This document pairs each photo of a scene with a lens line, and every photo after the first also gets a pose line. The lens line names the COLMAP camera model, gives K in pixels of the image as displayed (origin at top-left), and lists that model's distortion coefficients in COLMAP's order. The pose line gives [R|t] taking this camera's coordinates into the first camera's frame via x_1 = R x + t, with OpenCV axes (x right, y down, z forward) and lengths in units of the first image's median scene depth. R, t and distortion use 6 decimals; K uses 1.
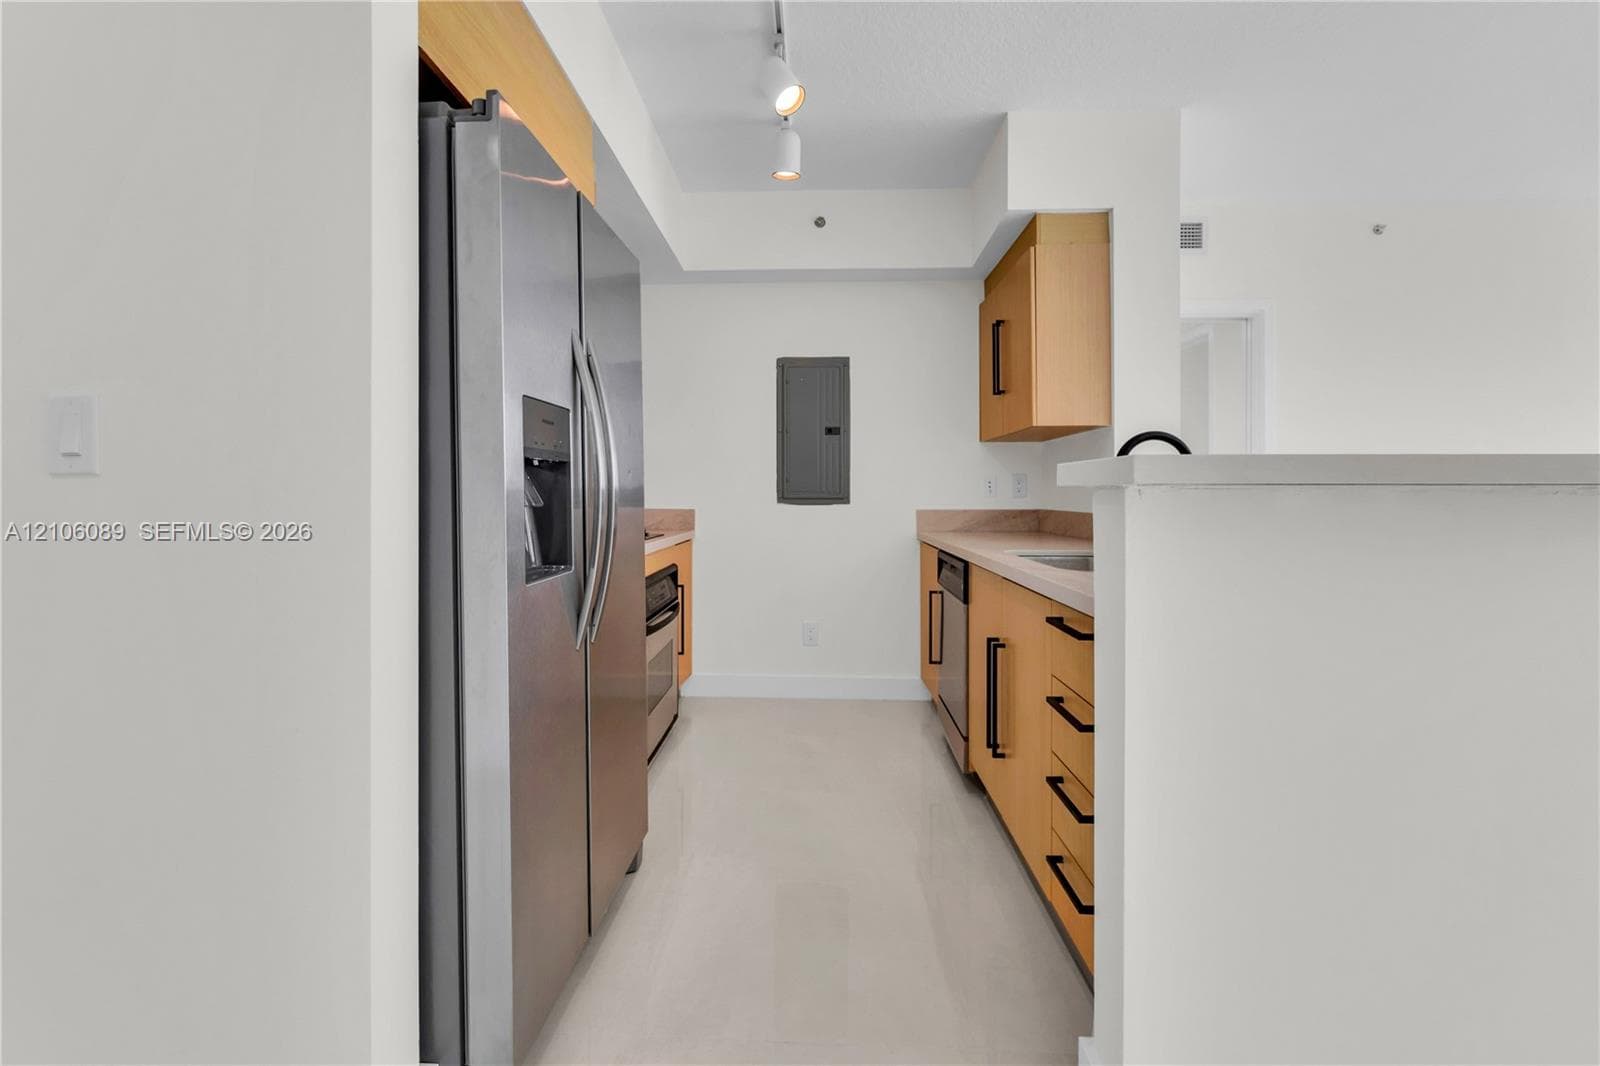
lens RADIAL K [[723.4, 0, 796.6], [0, 723.4, 492.0], [0, 0, 1]] dist [0.001029, 0.000188]
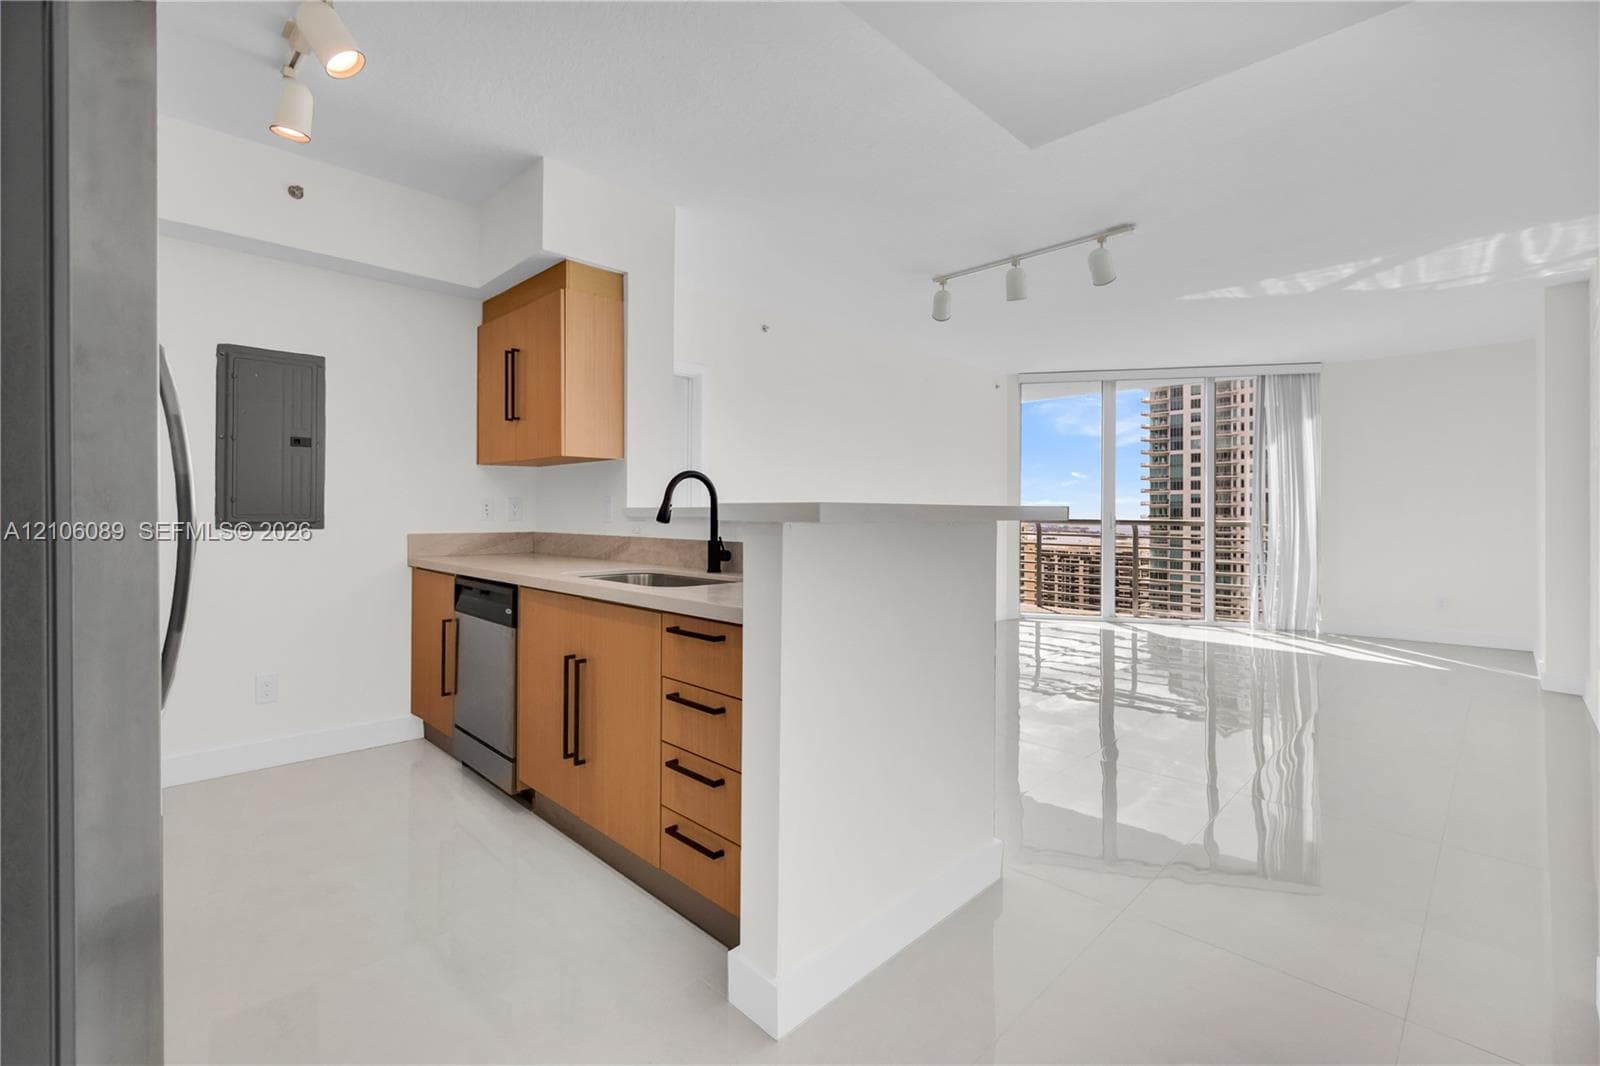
lens RADIAL K [[707.8, 0, 788.8], [0, 707.8, 507.6], [0, 0, 1]] dist [-0.002835, -0.000128]
pose [[0.689812, 0.010873, 0.723907, -0.175208], [-0.008877, 0.999939, -0.006560, -0.008972], [-0.723934, -0.001901, 0.689866, 0.026113]]
